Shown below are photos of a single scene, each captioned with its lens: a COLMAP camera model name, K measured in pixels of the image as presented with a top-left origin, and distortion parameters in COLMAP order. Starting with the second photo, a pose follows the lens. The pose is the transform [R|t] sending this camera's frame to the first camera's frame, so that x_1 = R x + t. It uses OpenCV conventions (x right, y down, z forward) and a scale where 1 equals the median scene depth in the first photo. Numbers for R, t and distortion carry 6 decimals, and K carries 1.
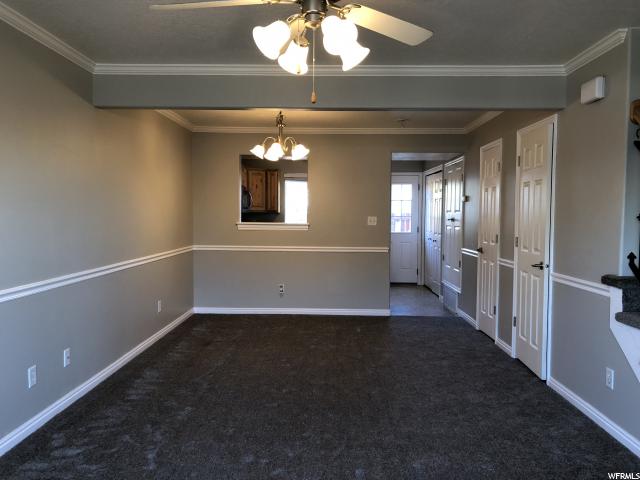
lens RADIAL K [[517.3, 0, 319.5], [0, 517.3, 240.4], [0, 0, 1]] dist [0.028041, -0.011285]
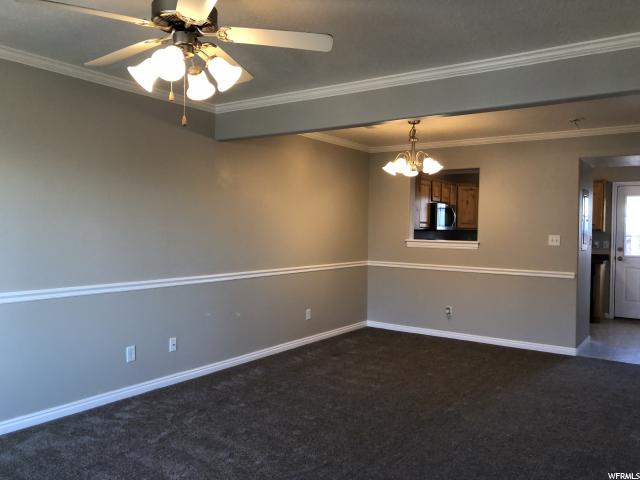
lens RADIAL K [[517.3, 0, 319.4], [0, 517.3, 239.8], [0, 0, 1]] dist [0.028041, -0.011285]
pose [[0.837164, 0.017602, -0.546669, 0.318726], [-0.037279, 0.998994, -0.024923, -0.004008], [0.545680, 0.041244, 0.836978, 0.098256]]
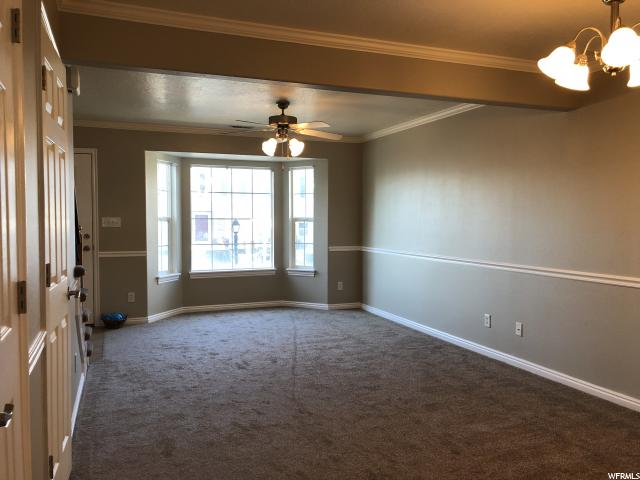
lens RADIAL K [[517.3, 0, 319.4], [0, 517.3, 238.9], [0, 0, 1]] dist [0.028041, -0.011285]
pose [[-0.920711, 0.009933, -0.390118, 0.309691], [-0.027115, 0.995632, 0.089342, -0.062629], [0.389302, 0.092836, -0.916420, 1.274165]]
